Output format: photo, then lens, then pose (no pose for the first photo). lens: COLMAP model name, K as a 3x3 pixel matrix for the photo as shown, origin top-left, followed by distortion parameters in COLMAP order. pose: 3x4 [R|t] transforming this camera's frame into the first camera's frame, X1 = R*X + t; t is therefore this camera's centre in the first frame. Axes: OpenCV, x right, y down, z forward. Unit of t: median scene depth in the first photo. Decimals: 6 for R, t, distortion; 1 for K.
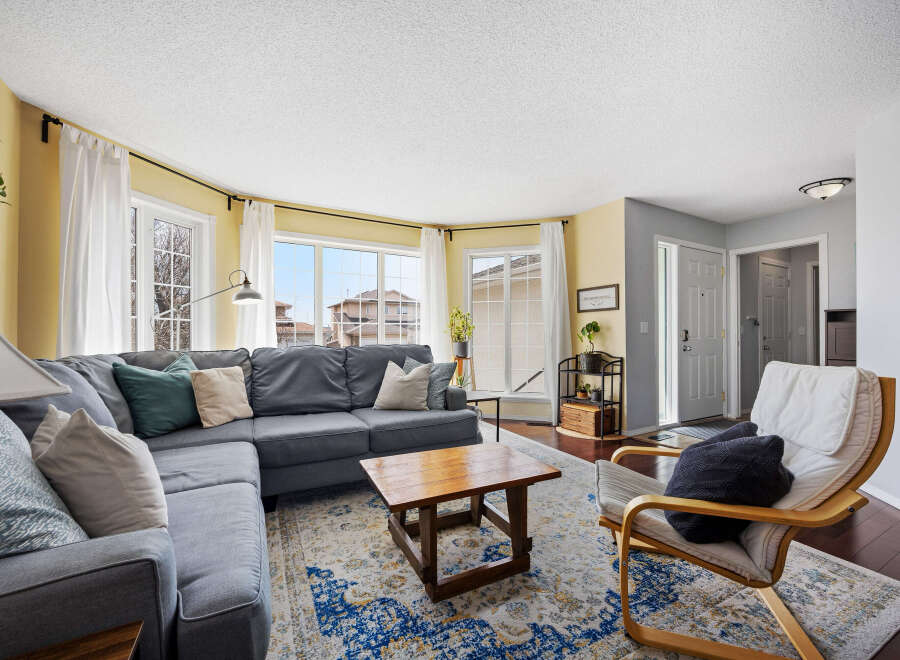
lens RADIAL K [[381.0, 0, 451.3], [0, 381.0, 331.0], [0, 0, 1]] dist [-0.009508, 0.000516]
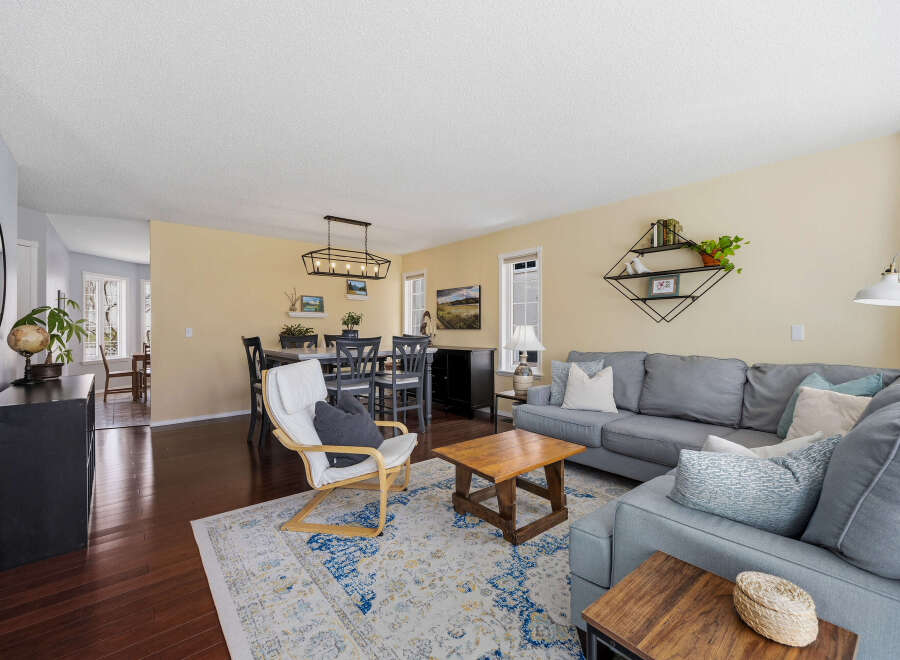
lens RADIAL K [[412.4, 0, 452.5], [0, 412.4, 327.8], [0, 0, 1]] dist [0.001265, -0.000527]
pose [[-0.974910, 0.000821, -0.222600, 0.575792], [0.001294, 0.999997, -0.001978, -0.061479], [0.222597, -0.002216, -0.974908, 2.599776]]
